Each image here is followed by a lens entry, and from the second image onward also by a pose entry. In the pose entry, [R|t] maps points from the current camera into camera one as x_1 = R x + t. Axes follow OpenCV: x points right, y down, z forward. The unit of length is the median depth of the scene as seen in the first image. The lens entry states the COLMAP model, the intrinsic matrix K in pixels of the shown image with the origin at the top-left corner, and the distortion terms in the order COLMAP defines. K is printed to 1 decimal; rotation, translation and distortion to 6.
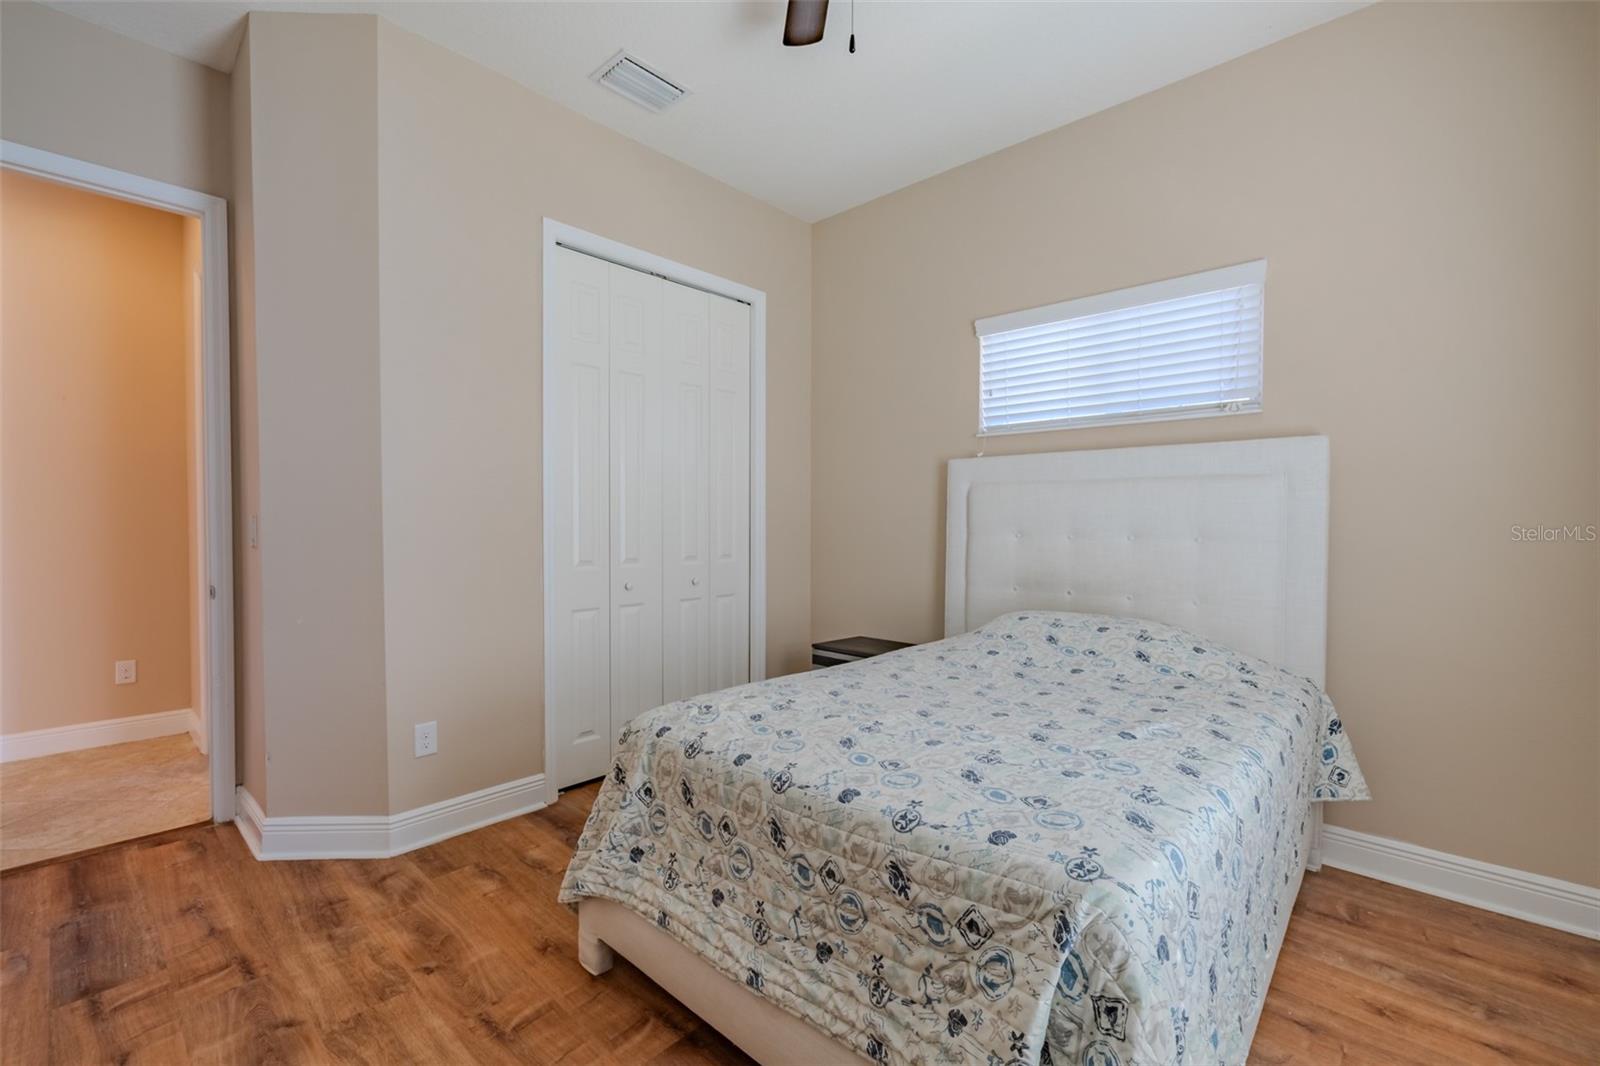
lens RADIAL K [[669.3, 0, 800.0], [0, 669.3, 533.0], [0, 0, 1]] dist [-0.001512, -0.000288]
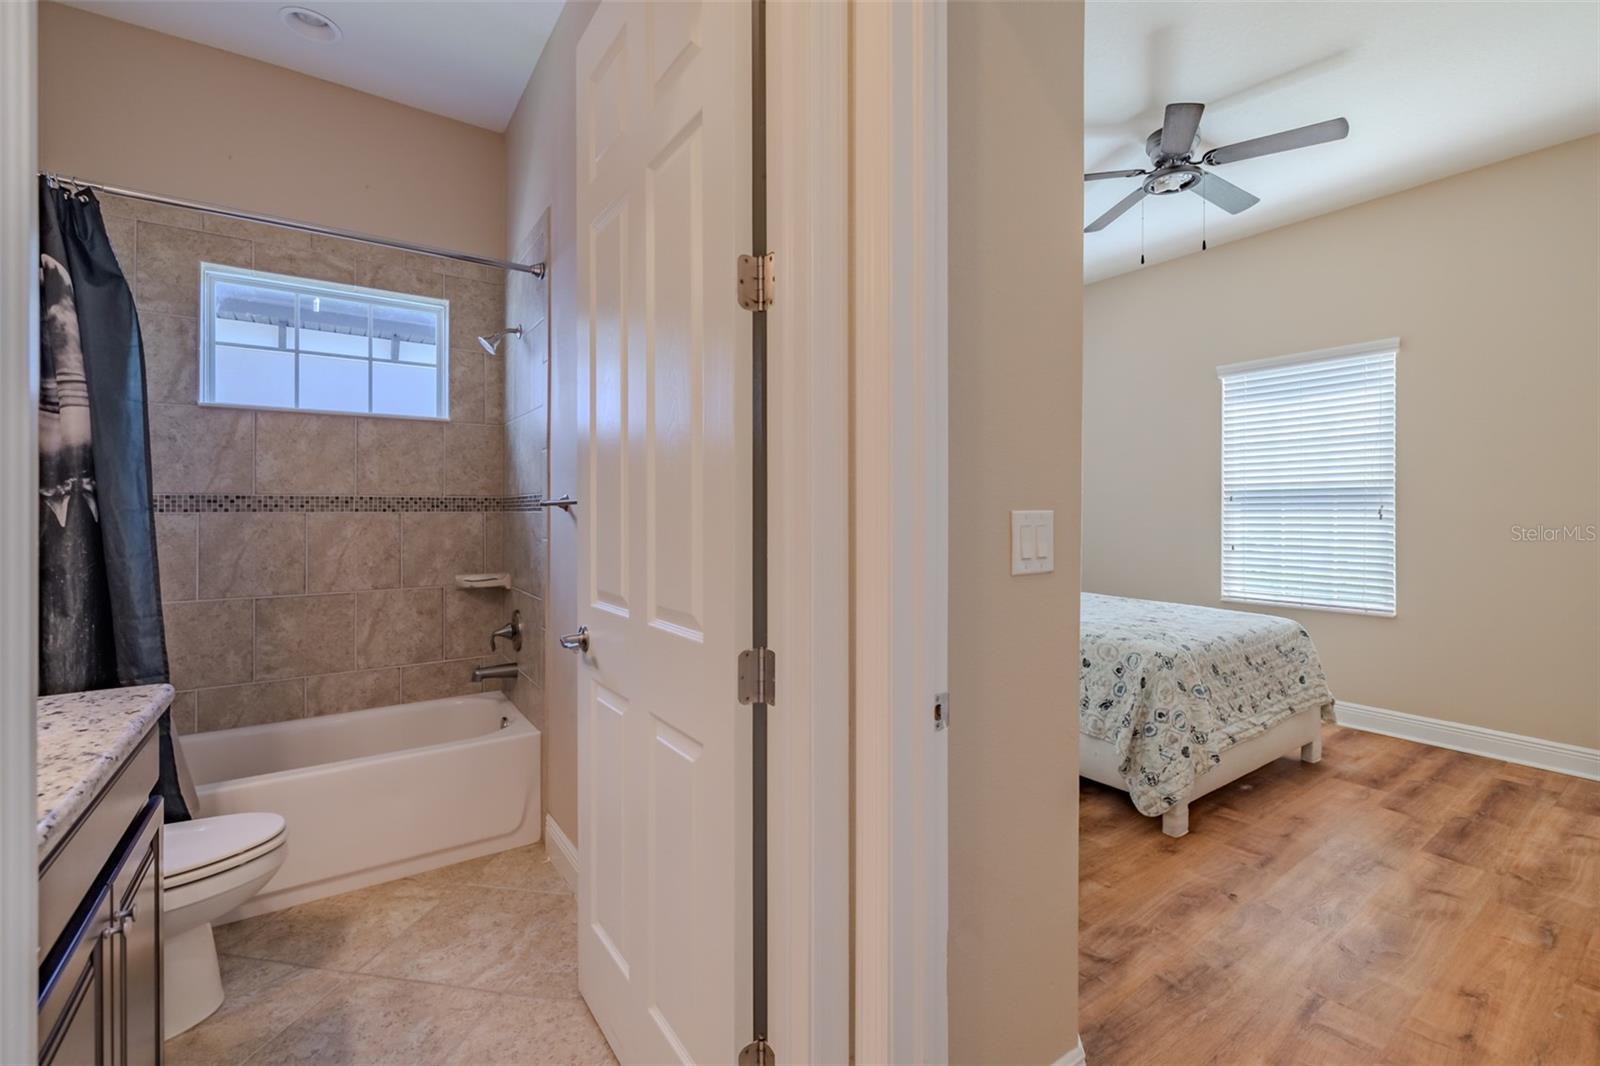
lens RADIAL K [[691.1, 0, 769.4], [0, 691.1, 504.2], [0, 0, 1]] dist [0.000287, -0.000269]
pose [[0.228274, 0.004045, 0.973589, -2.237795], [0.017285, 0.999817, -0.008206, -0.055060], [-0.973443, 0.018702, 0.228162, 1.736418]]
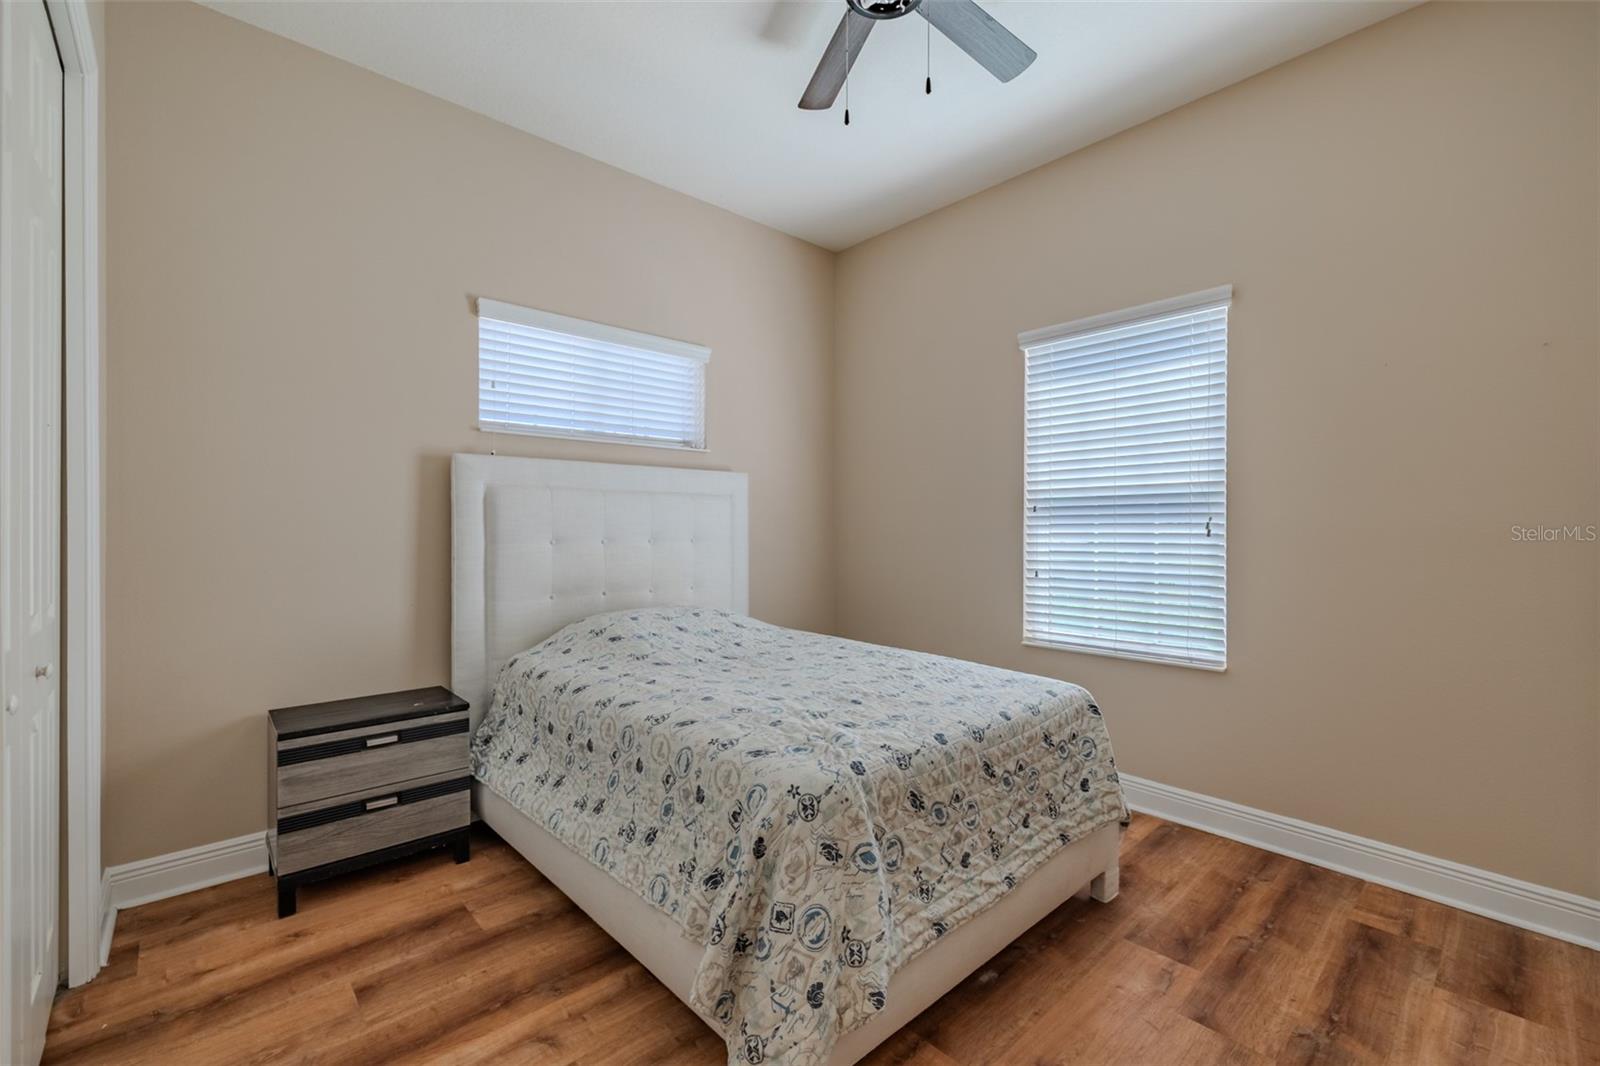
lens RADIAL K [[681.3, 0, 779.9], [0, 681.3, 521.4], [0, 0, 1]] dist [-0.000389, 0.000296]
pose [[0.106605, 0.003727, 0.994294, -1.224925], [0.015320, 0.999868, -0.005390, -0.029854], [-0.994183, 0.015808, 0.106534, 1.099304]]
